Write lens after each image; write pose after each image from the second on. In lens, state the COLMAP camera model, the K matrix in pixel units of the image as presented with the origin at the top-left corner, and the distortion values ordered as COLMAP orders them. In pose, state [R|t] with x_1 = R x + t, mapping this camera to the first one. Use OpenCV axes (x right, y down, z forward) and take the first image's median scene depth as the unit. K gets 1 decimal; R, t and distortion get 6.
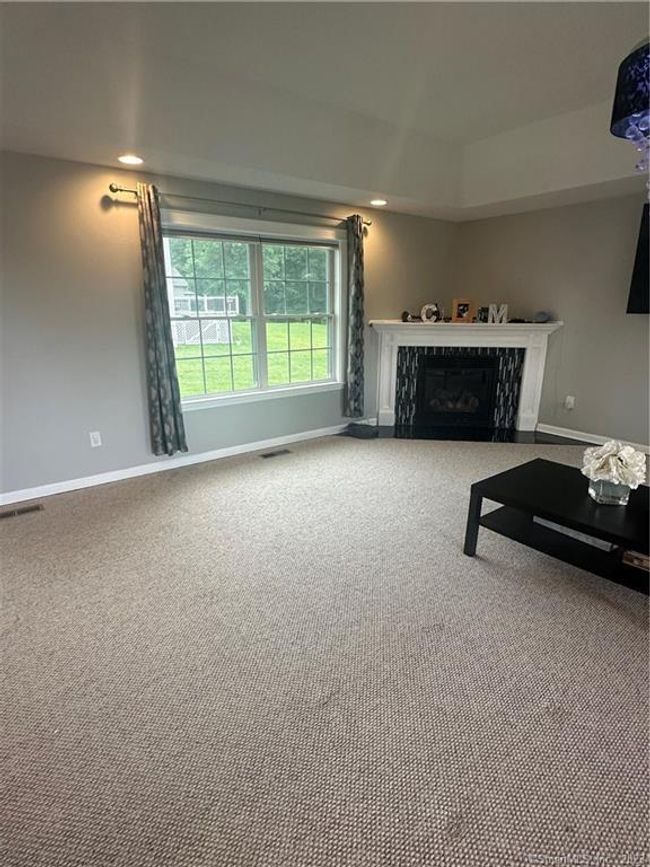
lens RADIAL K [[456.7, 0, 325.0], [0, 456.7, 433.5], [0, 0, 1]] dist [-0.001883, -0.000561]
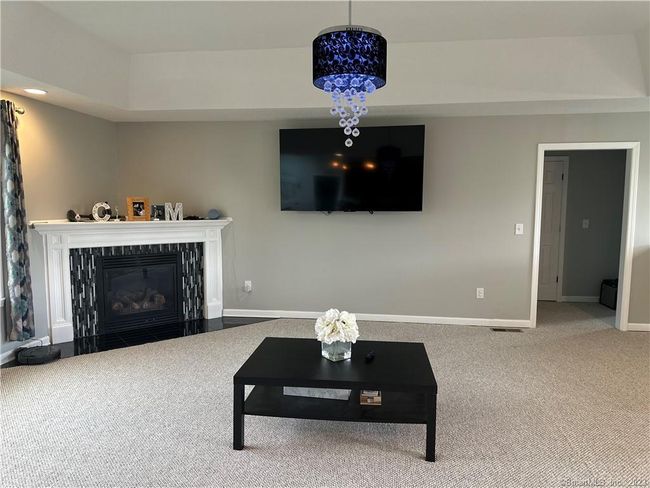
lens RADIAL K [[456.5, 0, 325.0], [0, 456.5, 244.0], [0, 0, 1]] dist [0.087254, -0.109020]
pose [[0.705783, -0.062731, 0.705645, -0.131125], [0.190201, 0.976280, -0.103447, -0.016051], [-0.682418, 0.207226, 0.700973, 0.043372]]
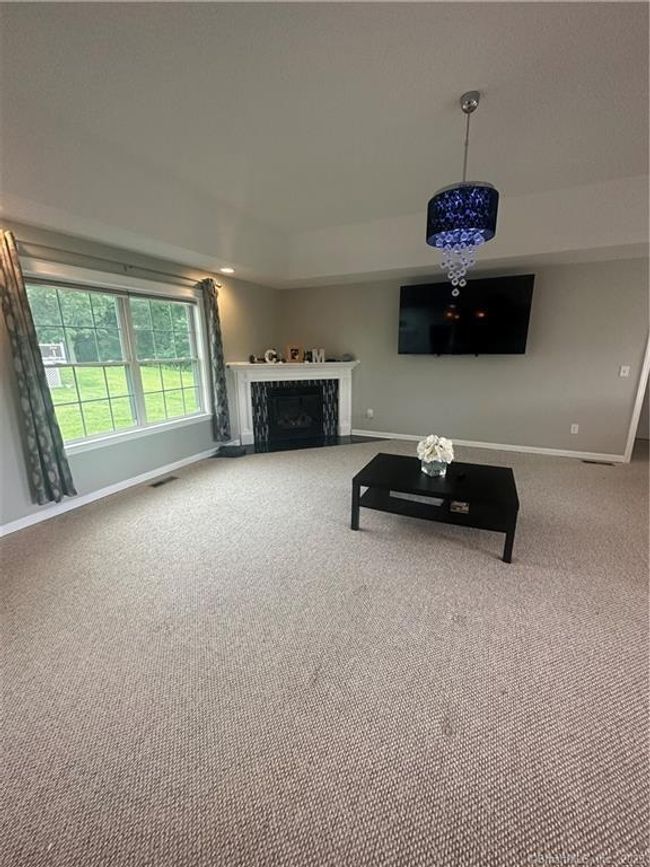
lens RADIAL K [[346.1, 0, 325.0], [0, 346.1, 433.5], [0, 0, 1]] dist [-0.001207, -0.000086]
pose [[0.890081, -0.114948, 0.441070, -0.108480], [0.131227, 0.991331, -0.006464, -0.015010], [-0.436504, 0.063634, 0.897449, 0.046965]]
